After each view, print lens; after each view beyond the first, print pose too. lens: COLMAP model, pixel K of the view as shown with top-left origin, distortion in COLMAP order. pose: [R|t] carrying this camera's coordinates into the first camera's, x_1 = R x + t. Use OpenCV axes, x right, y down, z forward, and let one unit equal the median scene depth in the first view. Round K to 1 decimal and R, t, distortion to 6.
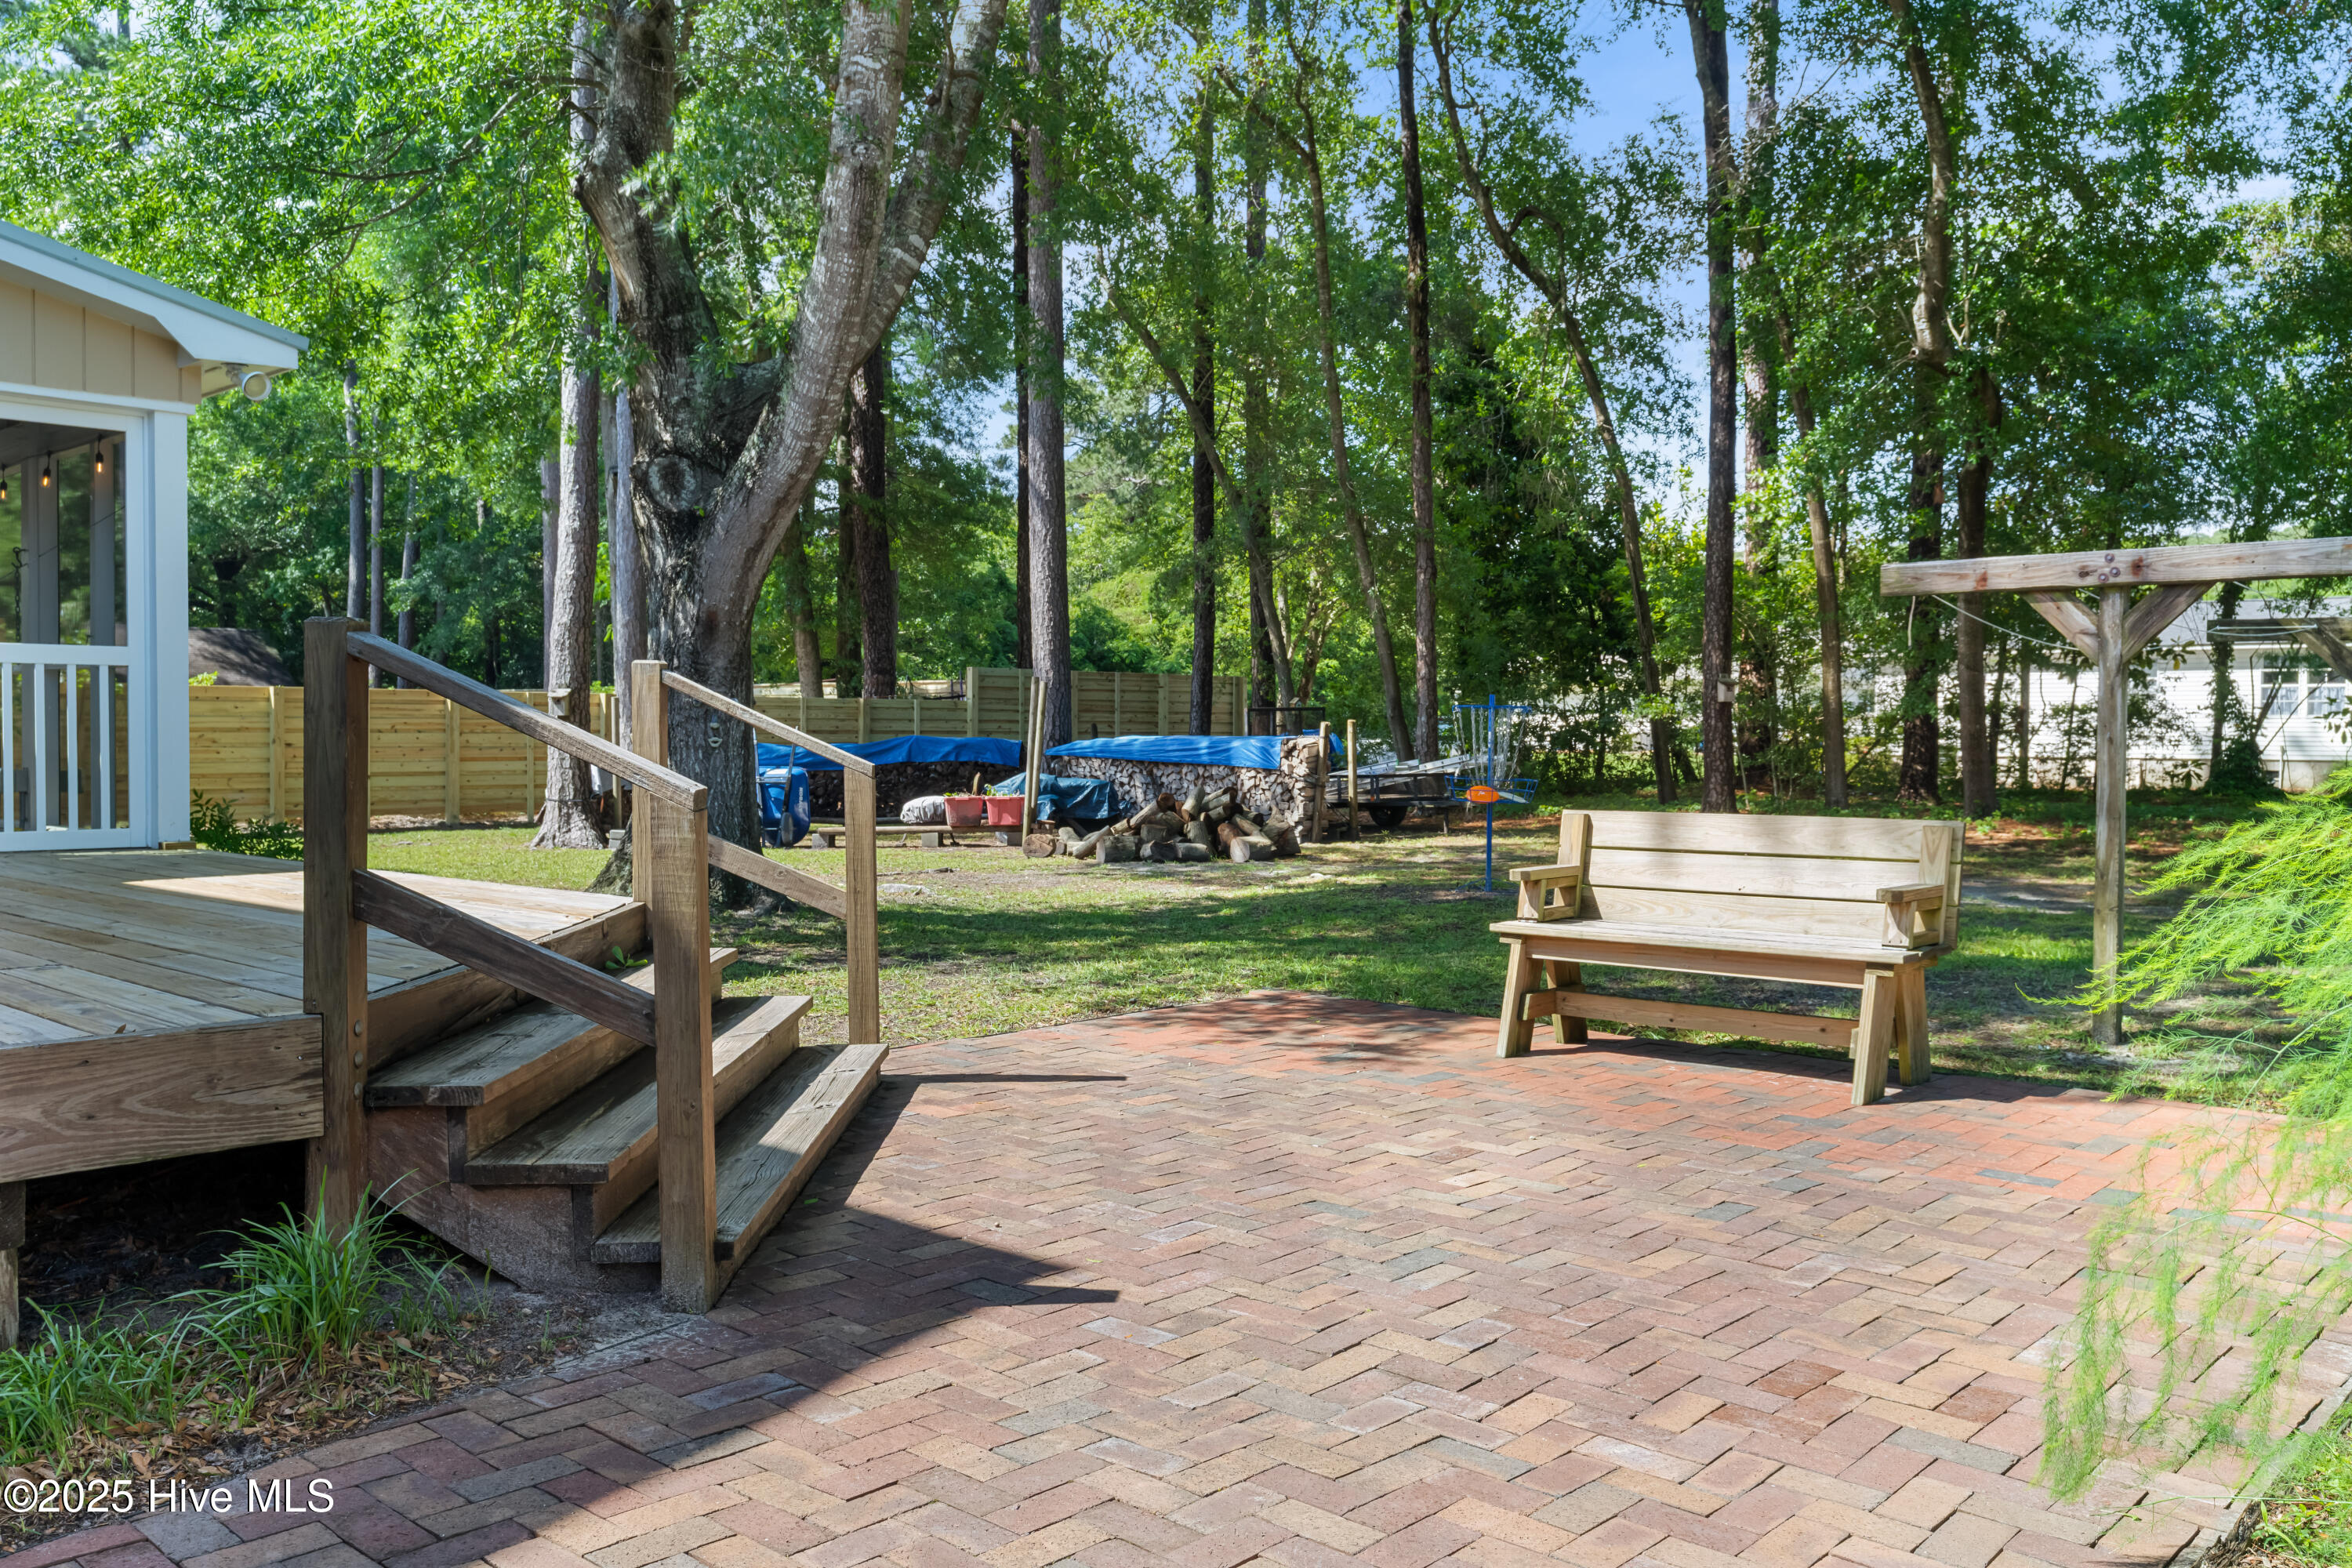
lens RADIAL K [[1852.6, 0, 1176.0], [0, 1852.6, 784.0], [0, 0, 1]] dist [0.006157, 0.000659]
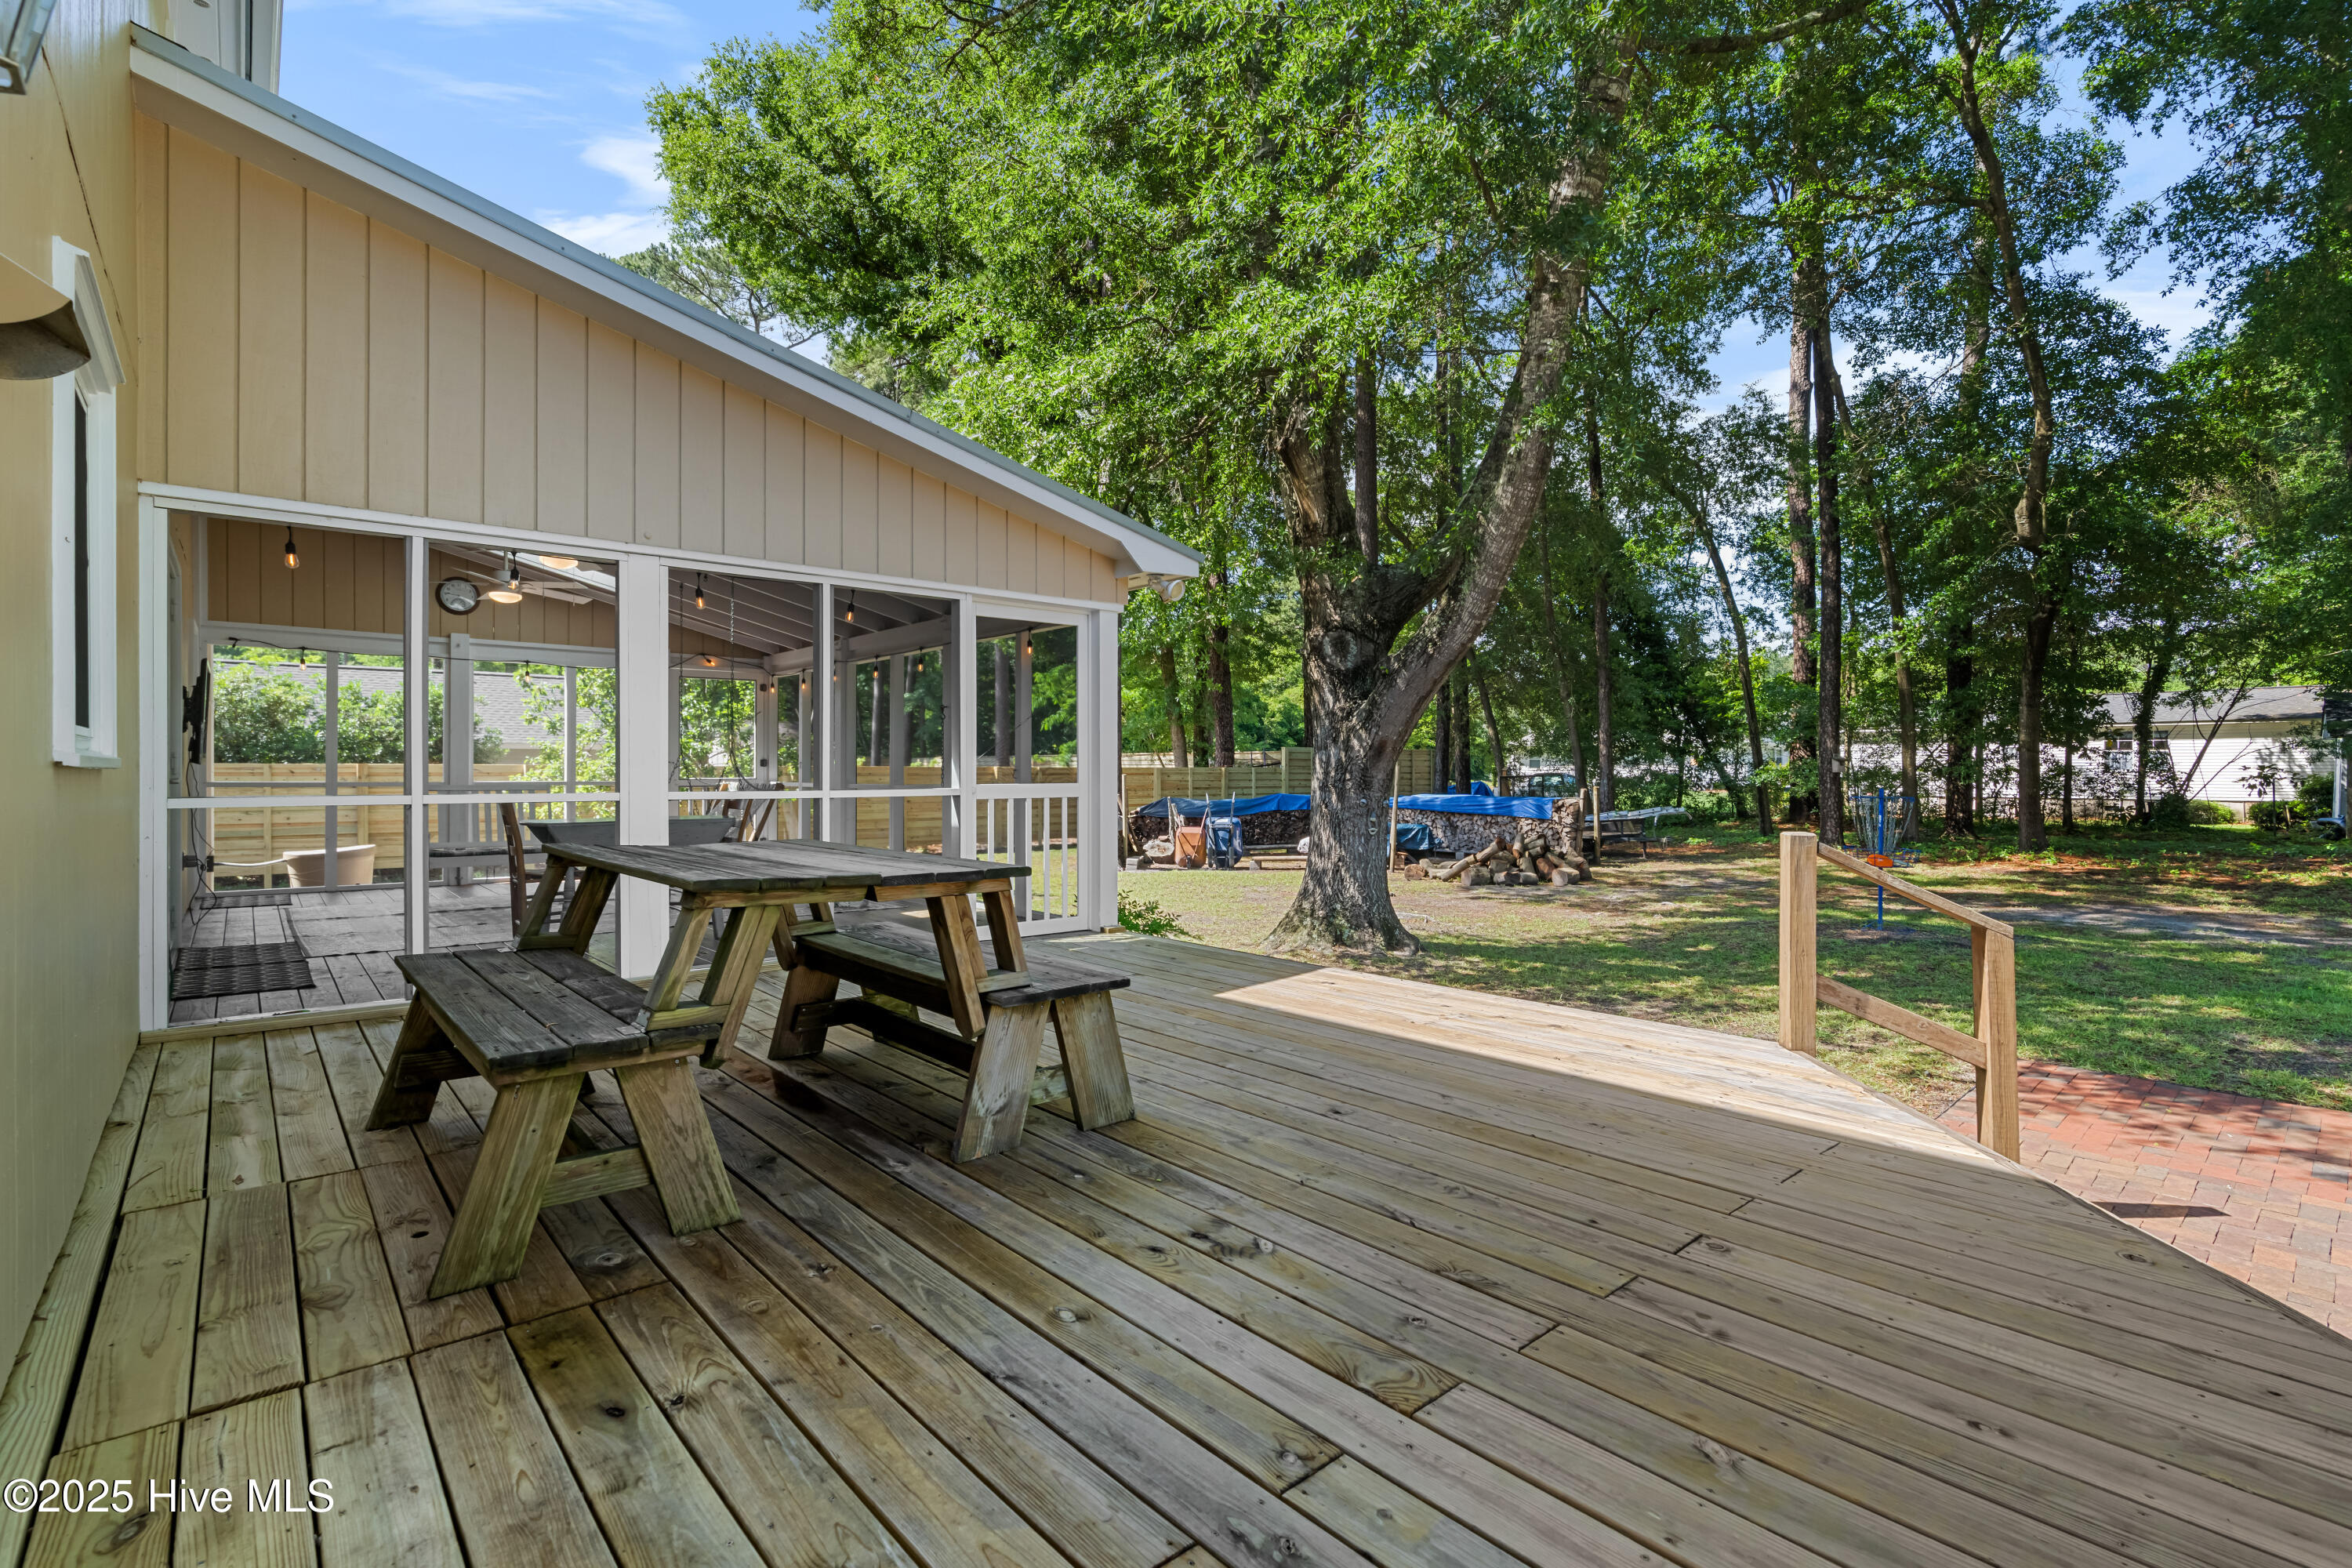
lens RADIAL K [[1061.6, 0, 1172.9], [0, 1061.6, 771.7], [0, 0, 1]] dist [-0.000285, 0.000145]
pose [[0.995093, -0.003945, -0.098869, -0.186871], [0.001372, 0.999659, -0.026082, -0.027618], [0.098939, 0.025818, 0.994759, 0.103408]]
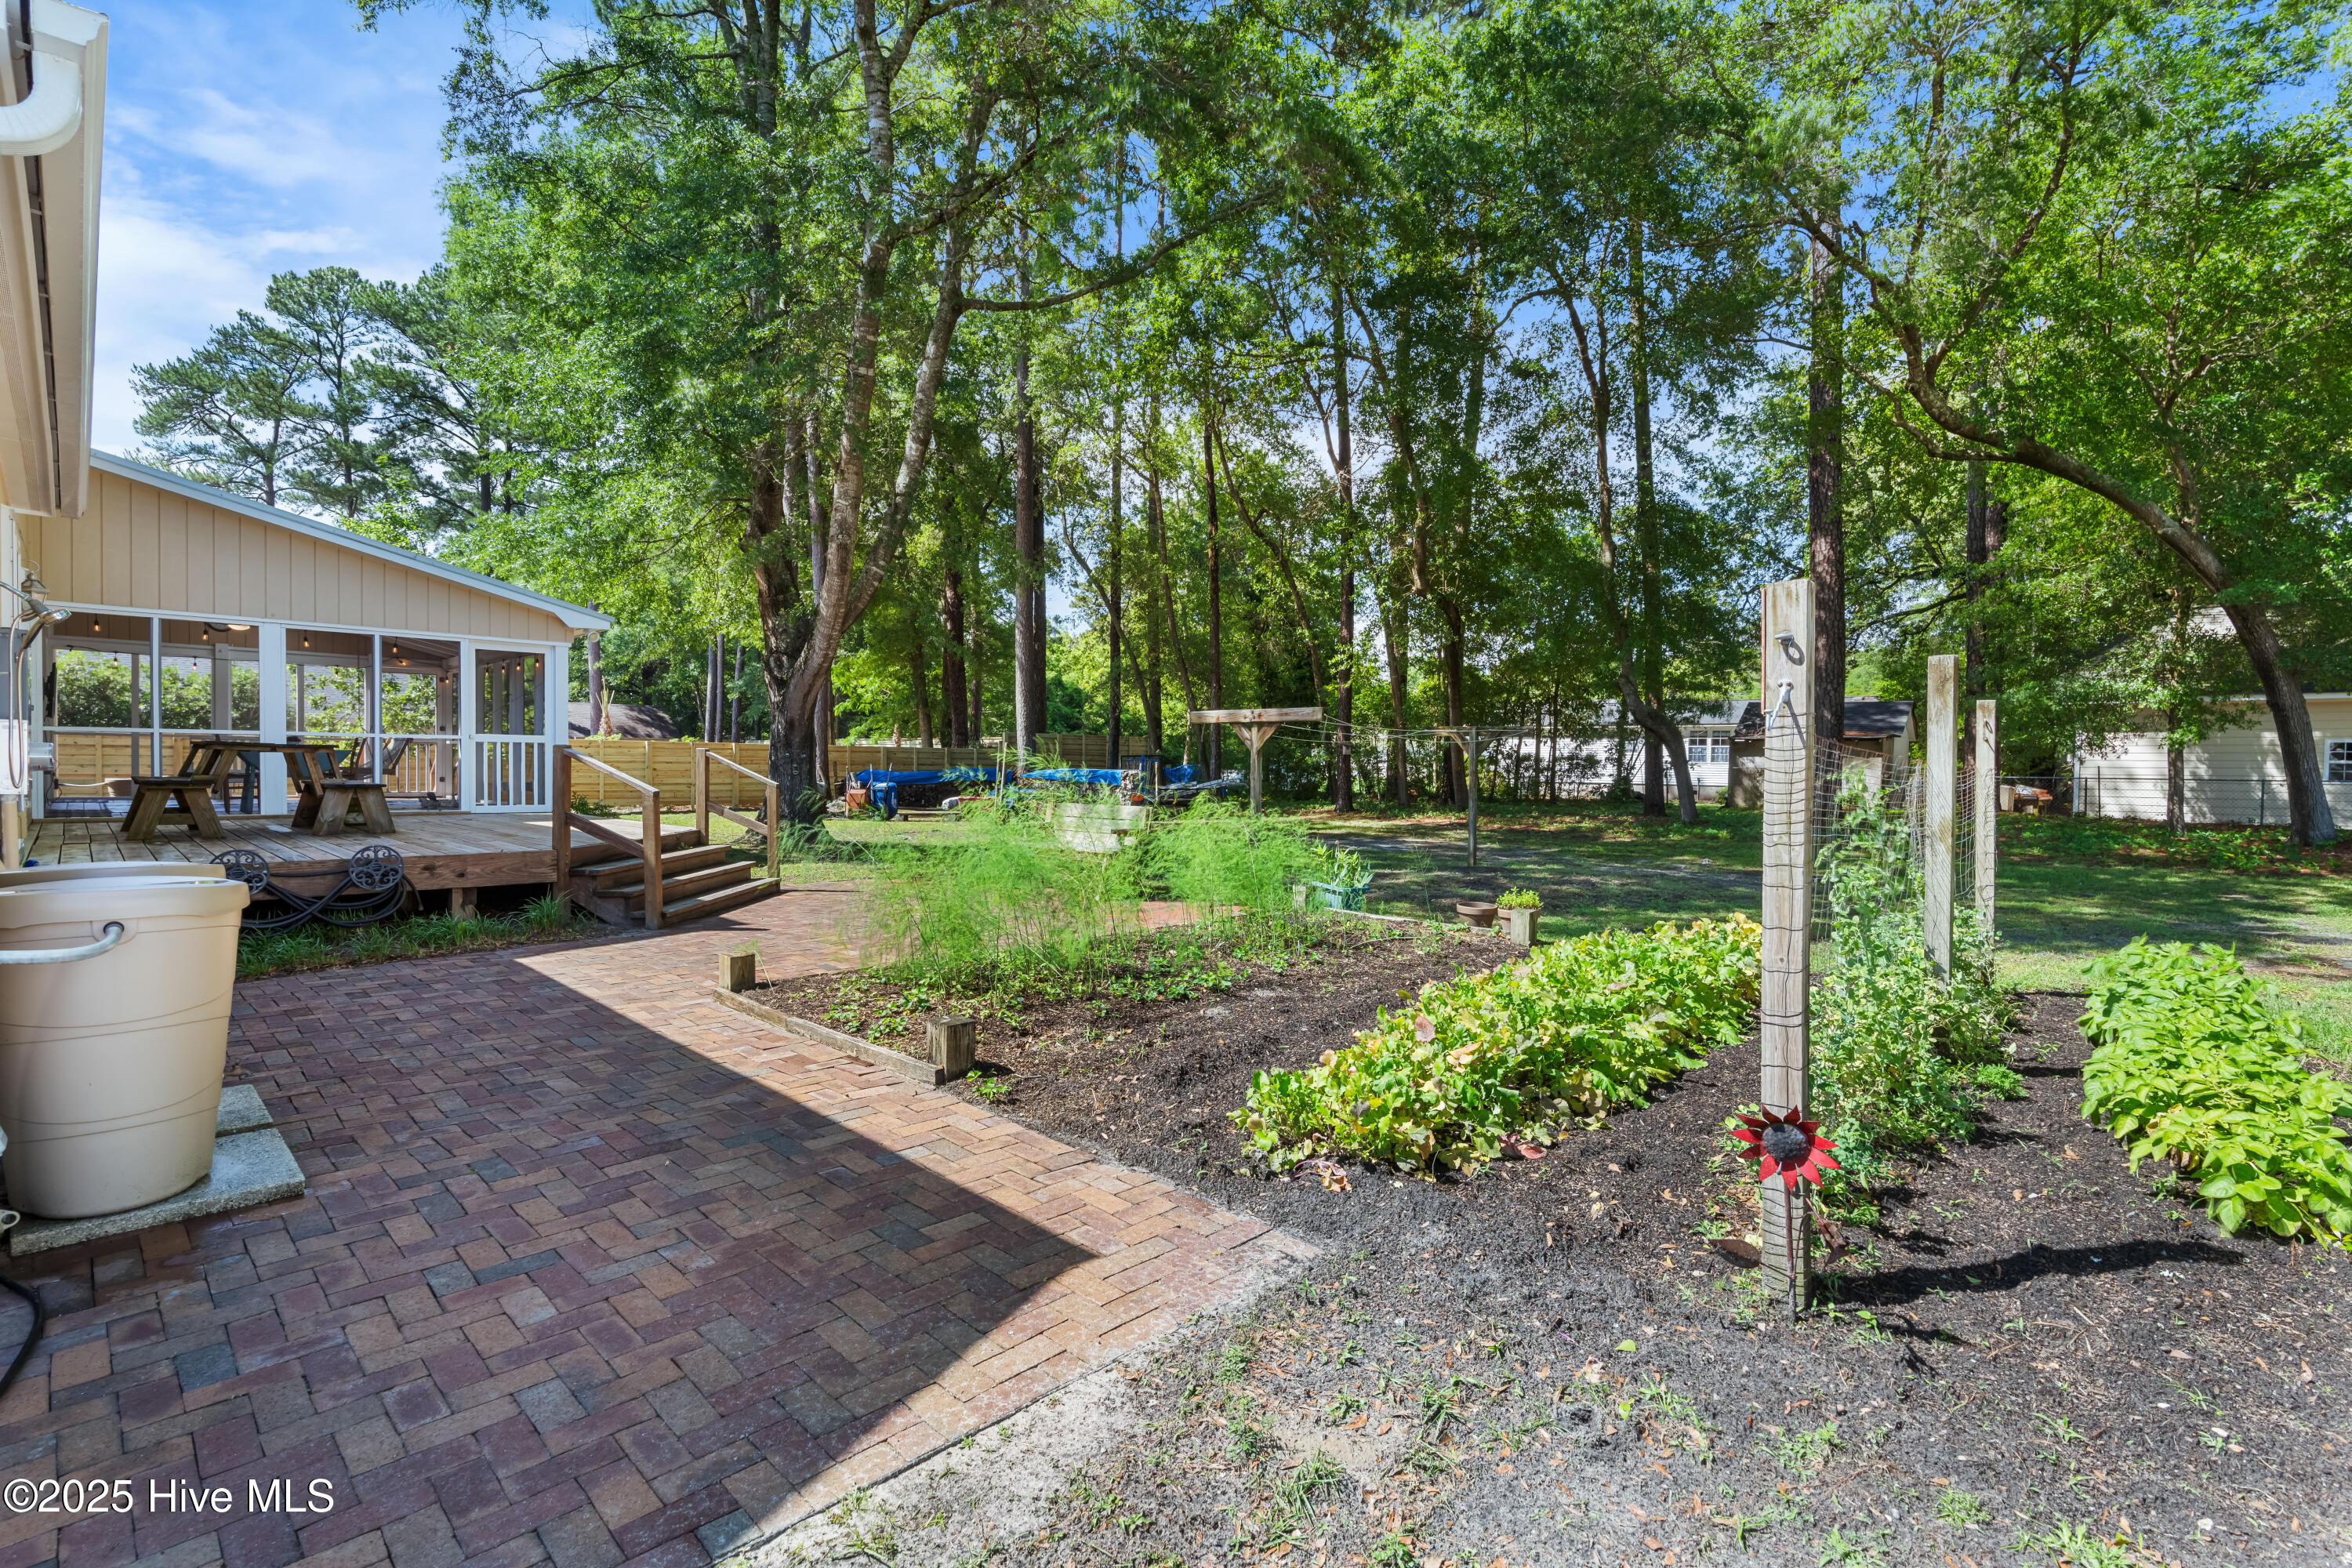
lens RADIAL K [[1055.2, 0, 1210.9], [0, 1055.2, 783.6], [0, 0, 1]] dist [-0.015614, -0.000094]
pose [[0.999896, 0.009690, 0.010644, 0.161324], [-0.009601, 0.999918, -0.008455, -0.001169], [-0.010725, 0.008352, 0.999908, -0.219335]]
